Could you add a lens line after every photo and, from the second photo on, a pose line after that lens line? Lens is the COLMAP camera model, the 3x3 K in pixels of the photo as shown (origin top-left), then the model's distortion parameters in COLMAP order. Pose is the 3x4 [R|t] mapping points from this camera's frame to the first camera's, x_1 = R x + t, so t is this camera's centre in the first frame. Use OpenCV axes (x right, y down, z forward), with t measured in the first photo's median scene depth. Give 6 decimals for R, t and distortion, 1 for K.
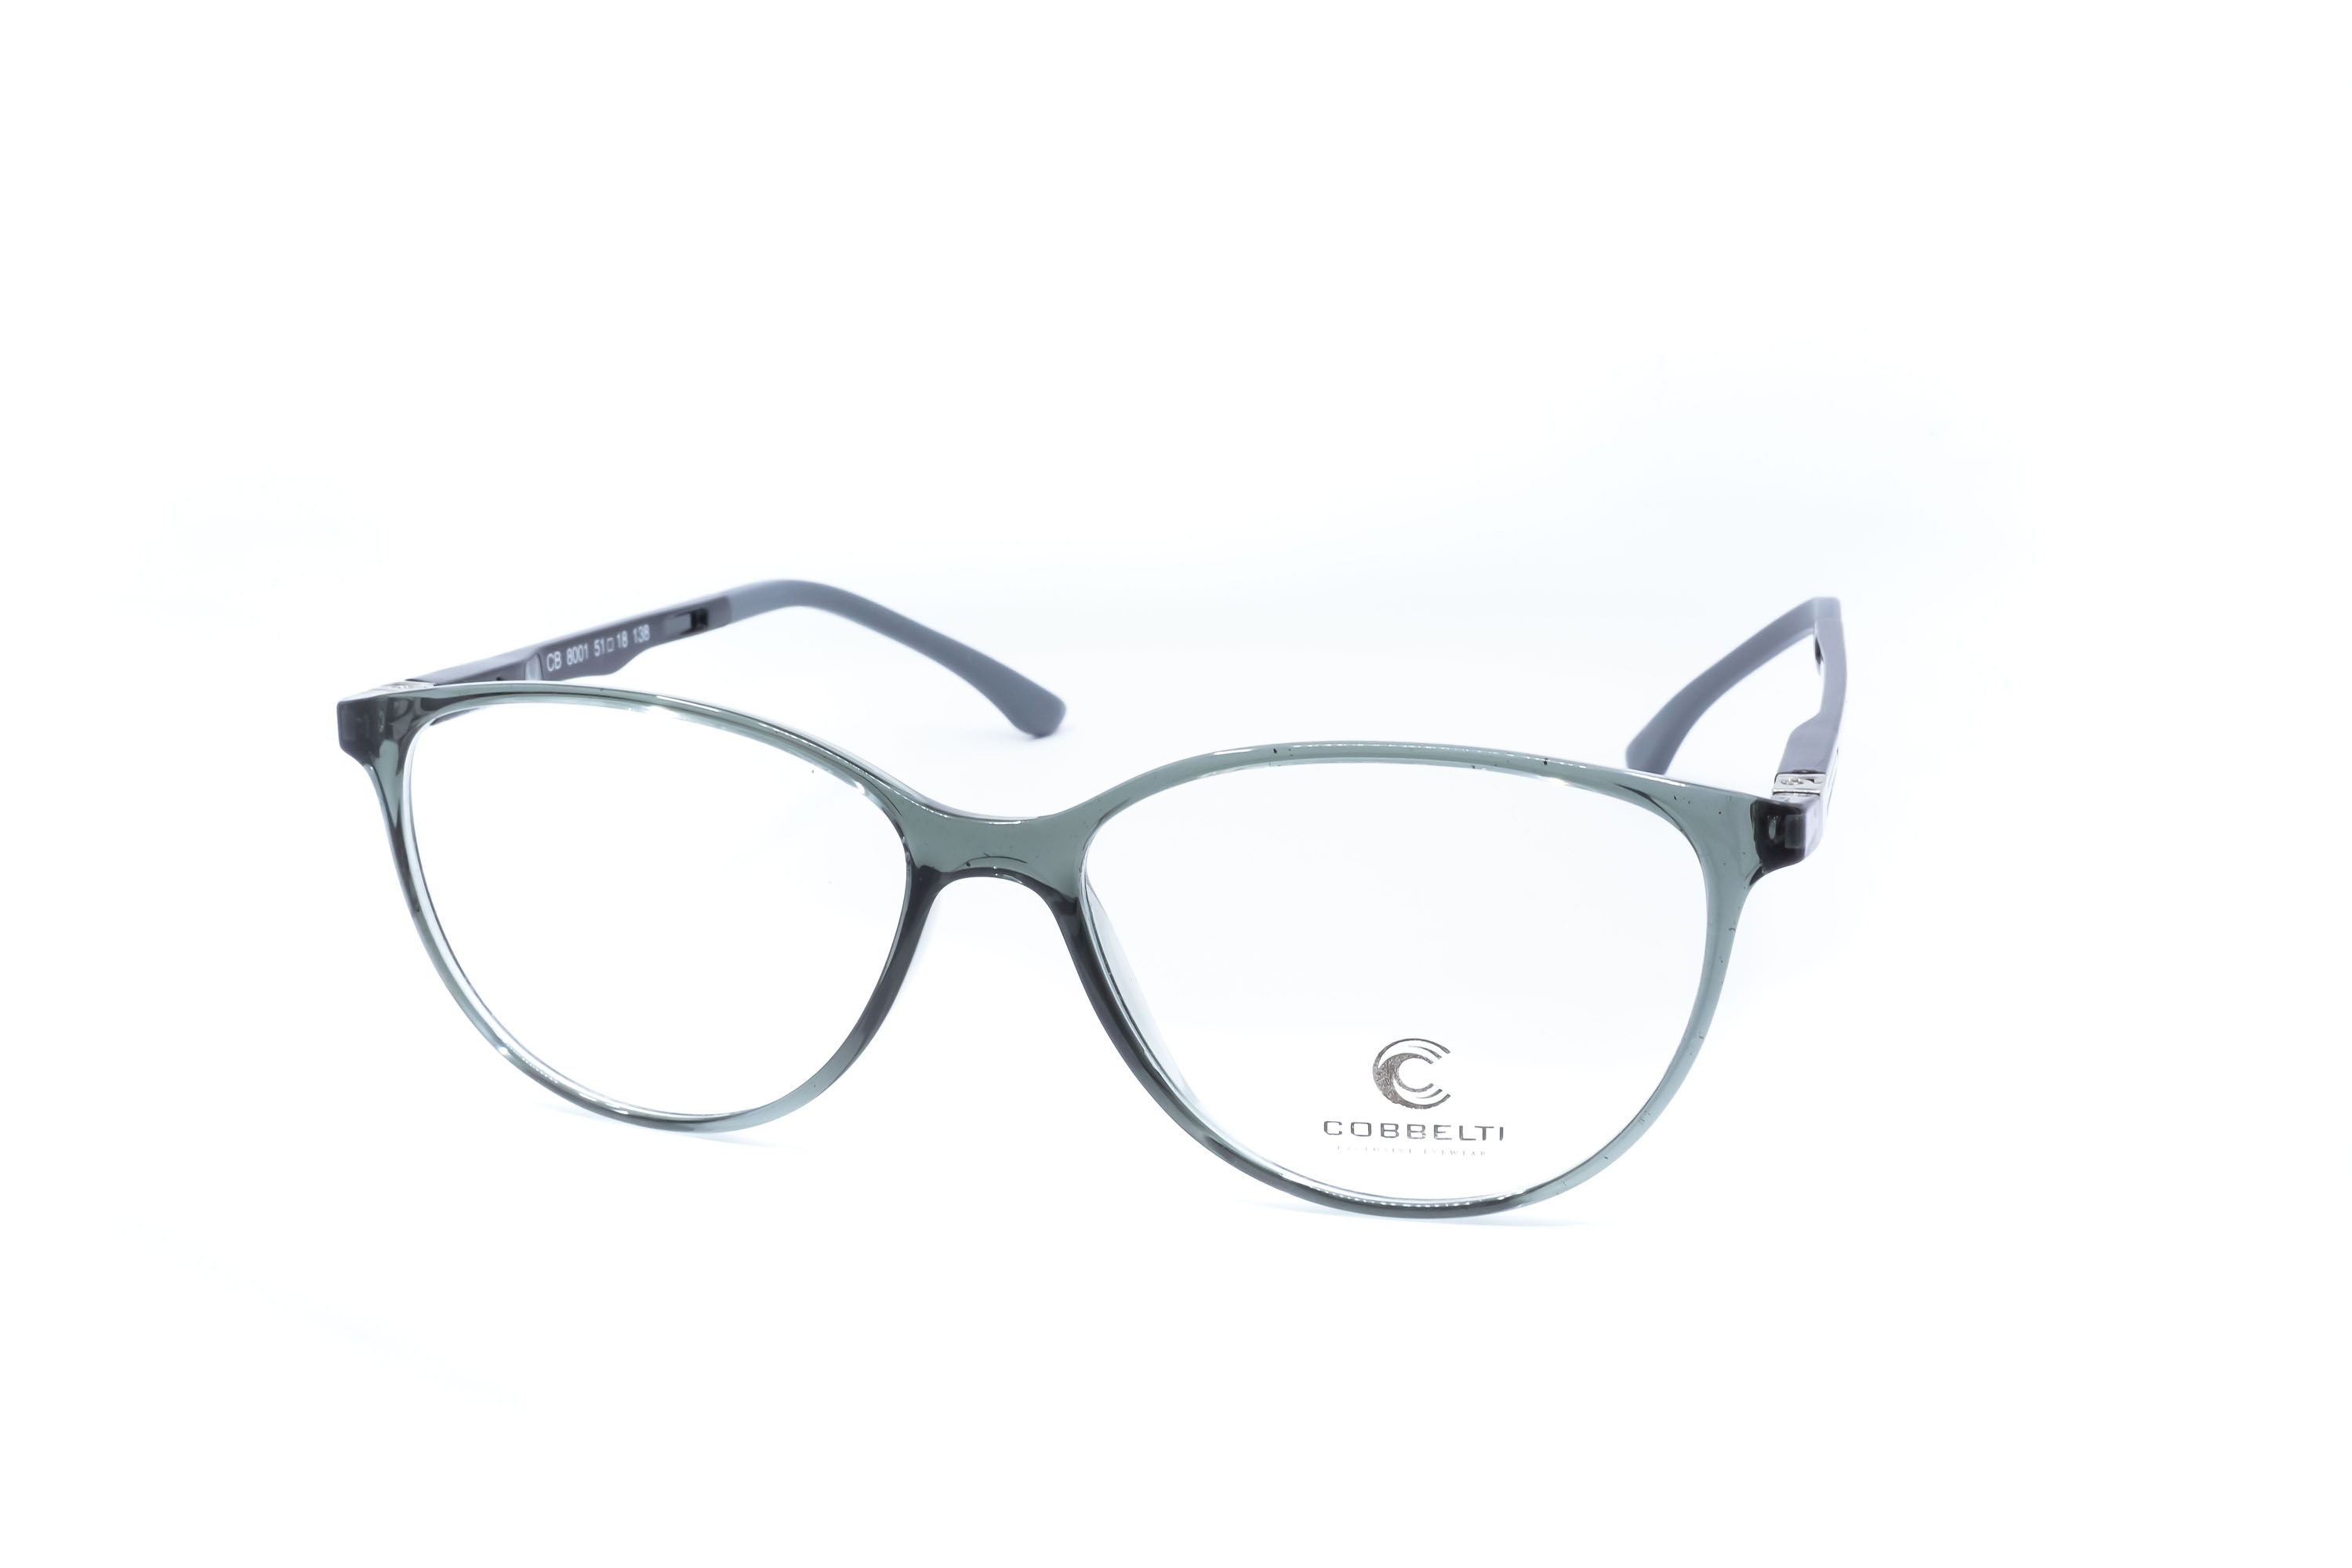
lens RADIAL K [[2587.6, 0, 1169.4], [0, 2587.6, 783.4], [0, 0, 1]] dist [-0.008667, 0.000000]
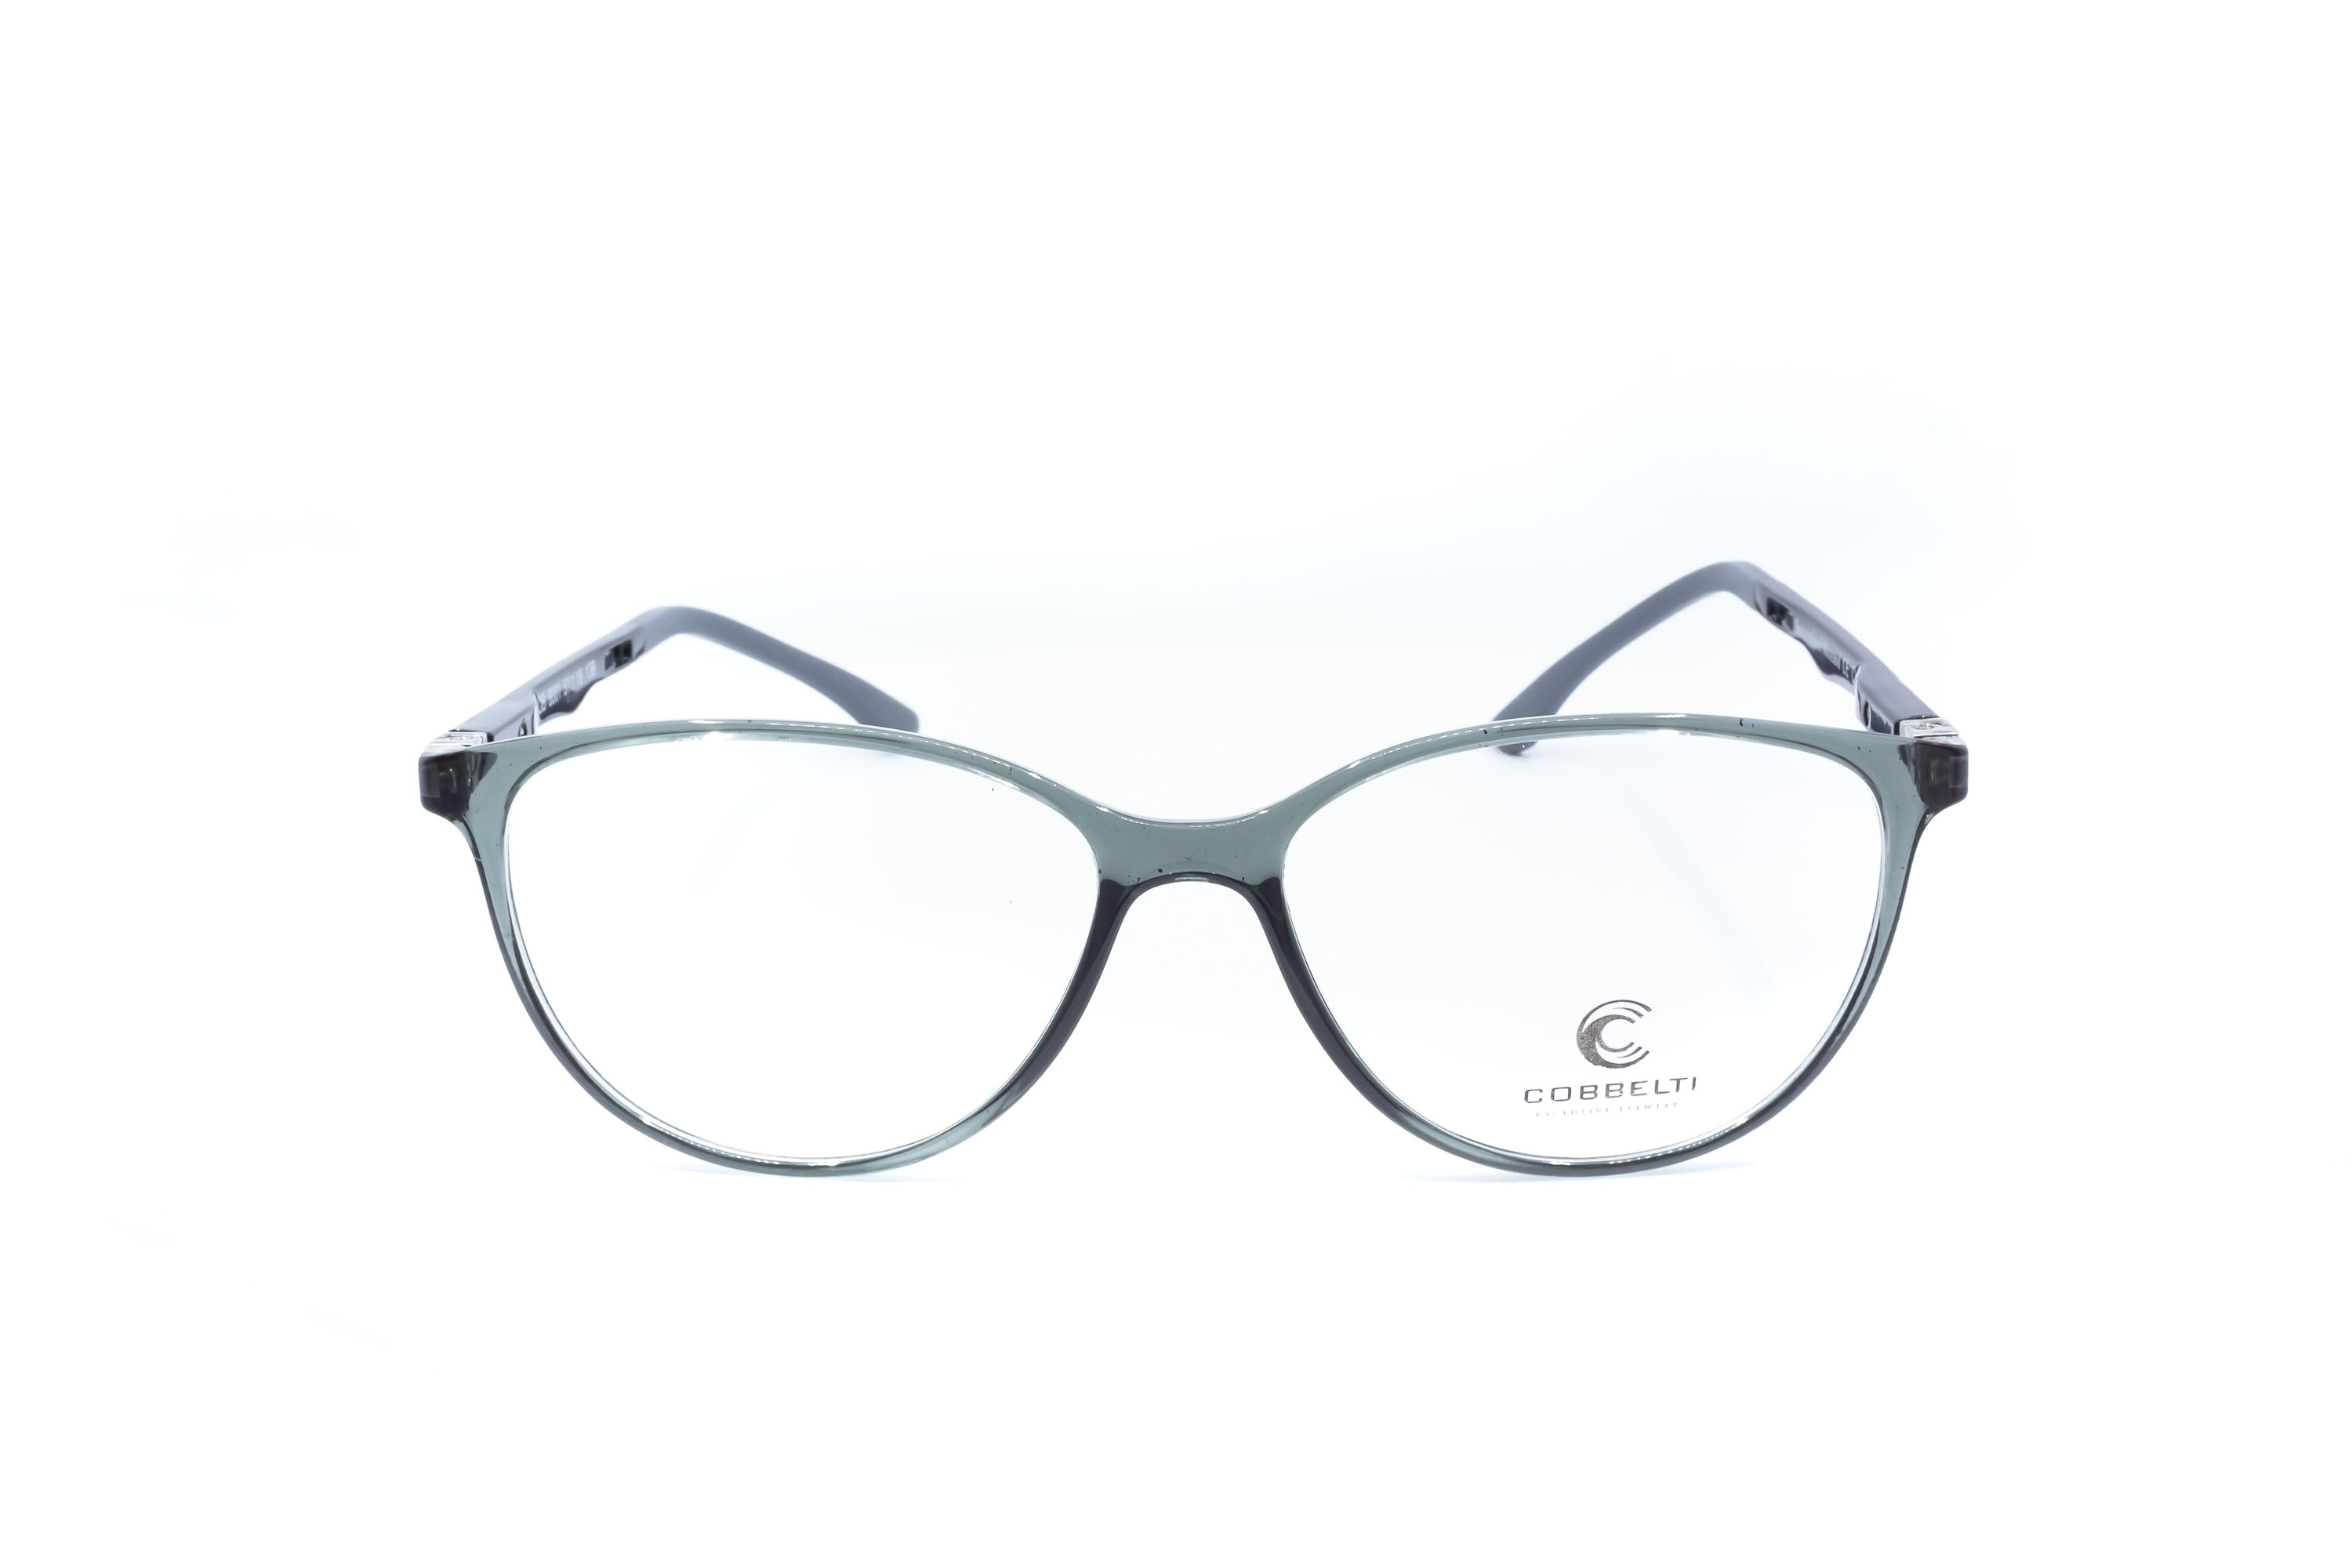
lens RADIAL K [[2587.6, 0, 1176.3], [0, 2587.6, 781.8], [0, 0, 1]] dist [-0.008667, 0.000000]
pose [[0.967028, -0.076862, 0.242793, -0.315974], [0.077585, 0.996964, 0.006598, -0.009018], [-0.242563, 0.012457, 0.970056, 0.036834]]
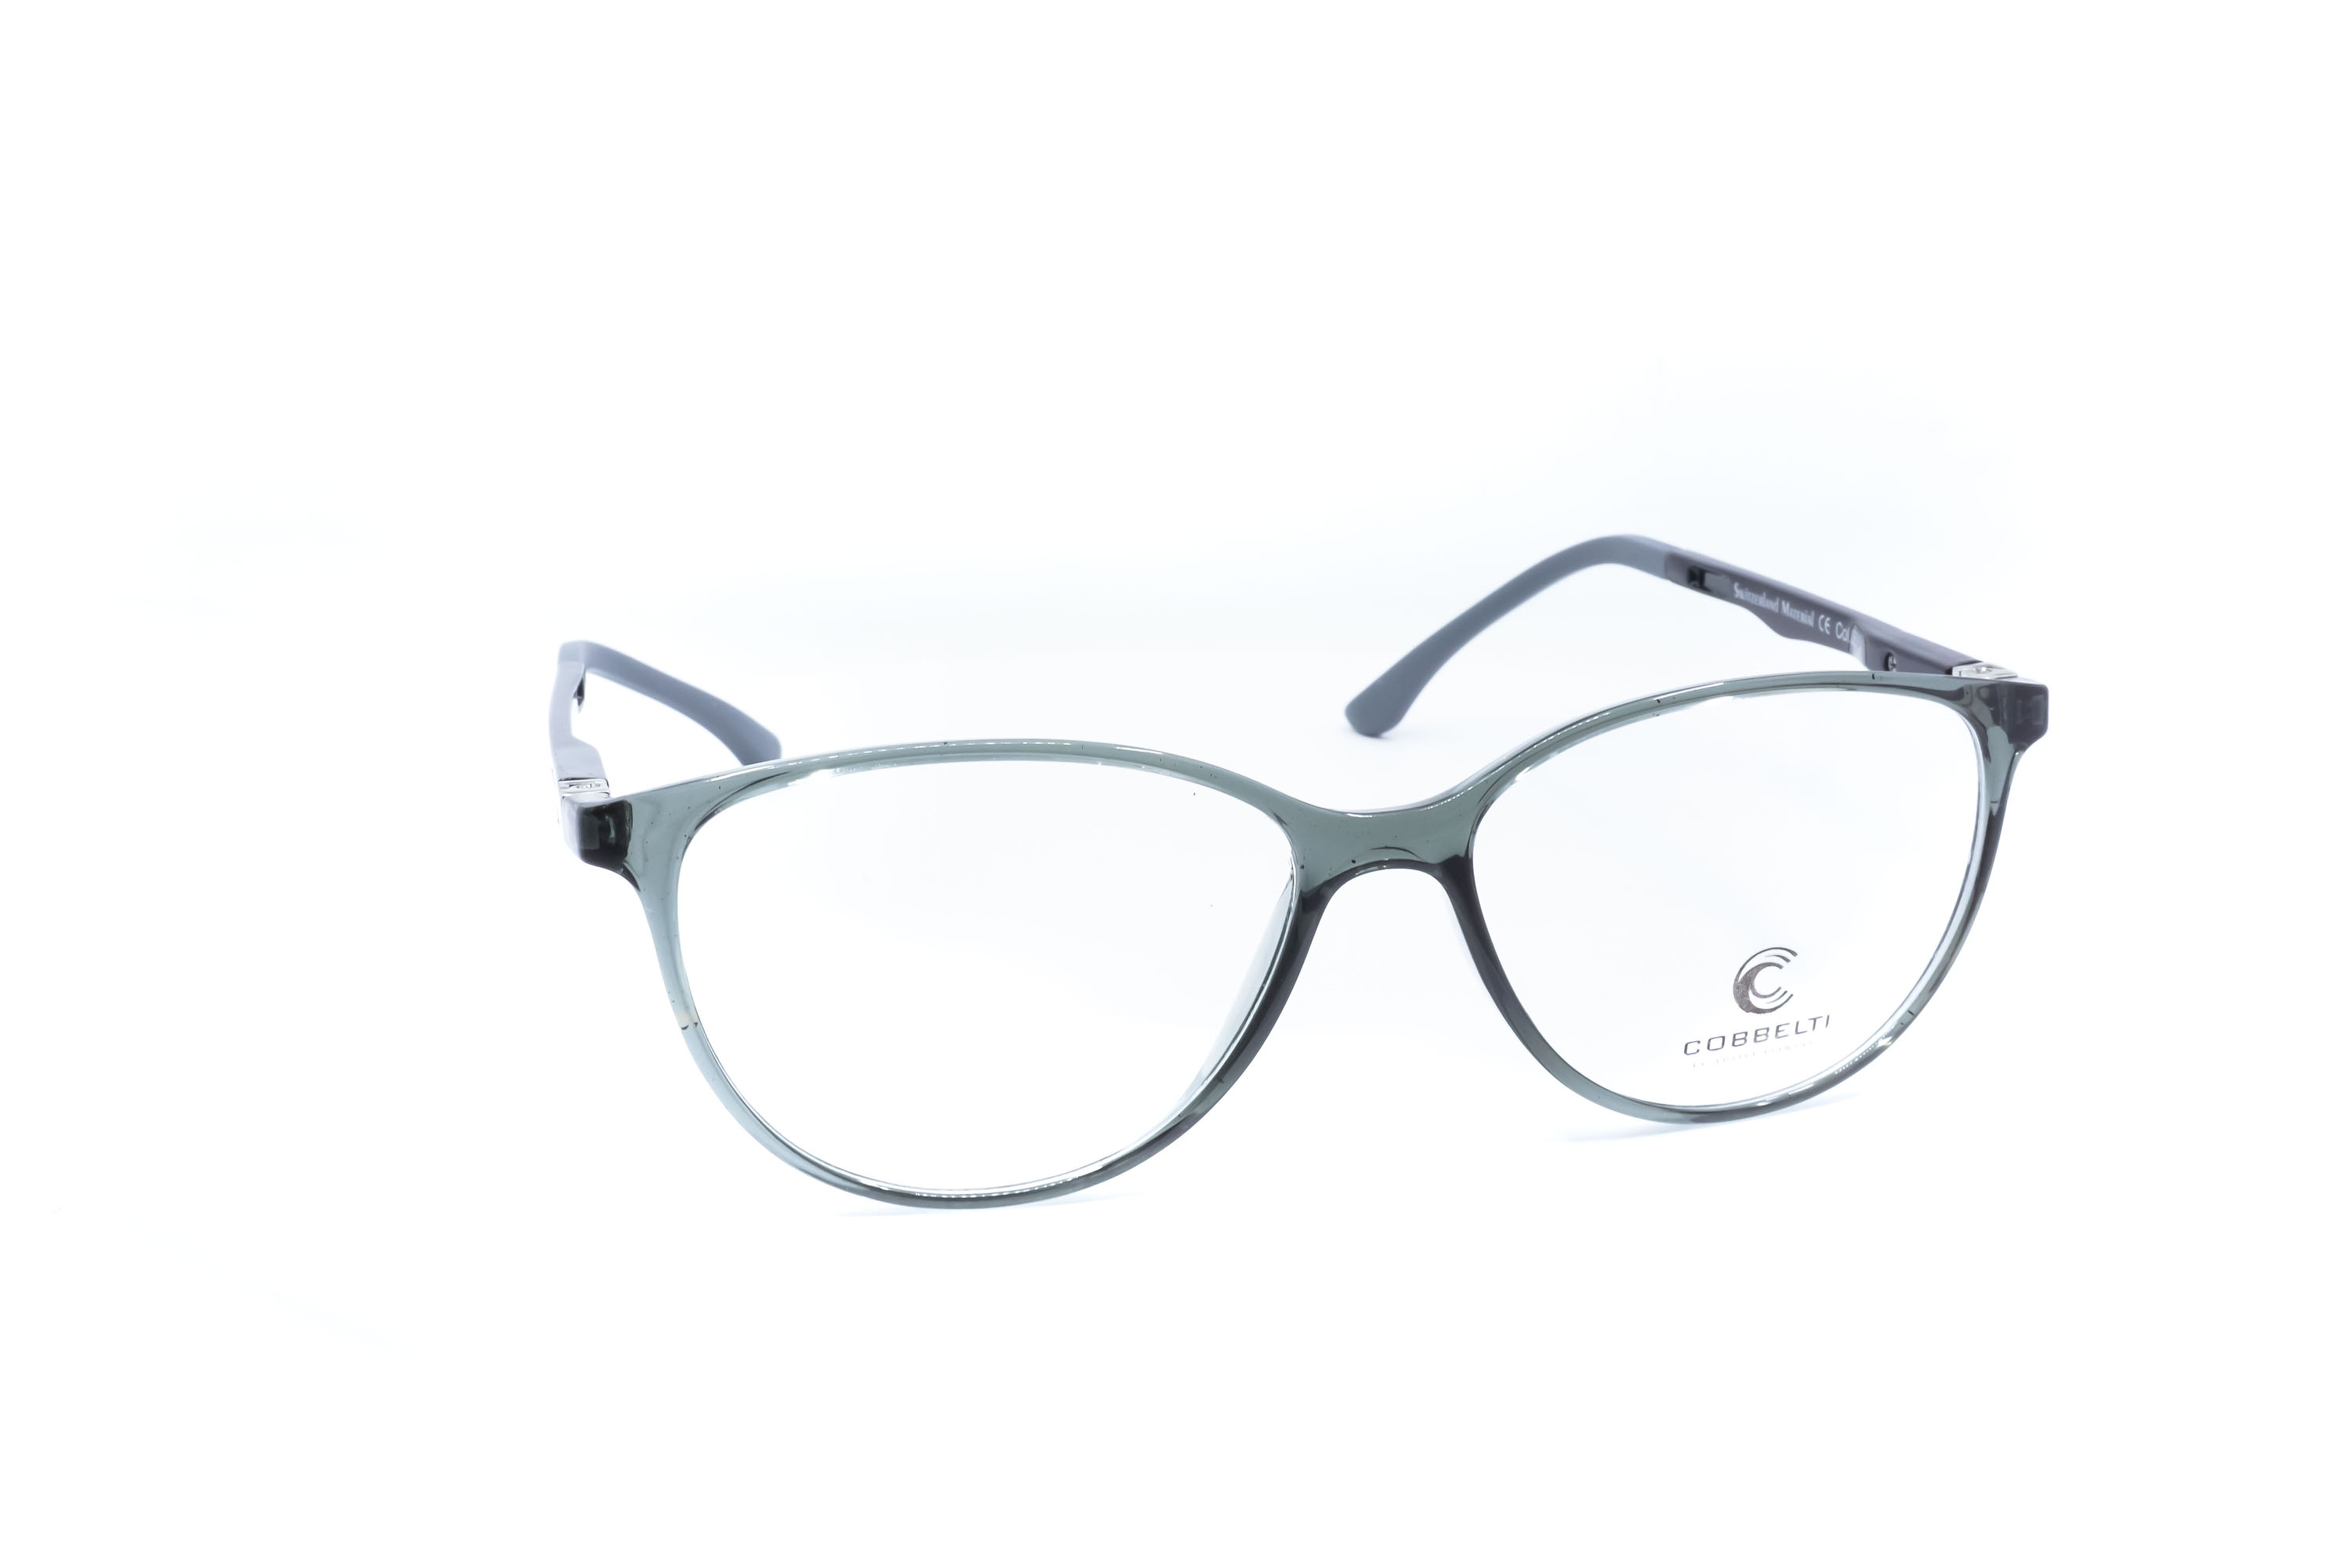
lens RADIAL K [[2587.6, 0, 1177.5], [0, 2587.6, 783.1], [0, 0, 1]] dist [-0.008667, 0.000000]
pose [[0.871865, -0.147210, 0.467098, -0.611880], [0.148880, 0.988285, 0.033574, -0.043369], [-0.466569, 0.040270, 0.883568, 0.148611]]
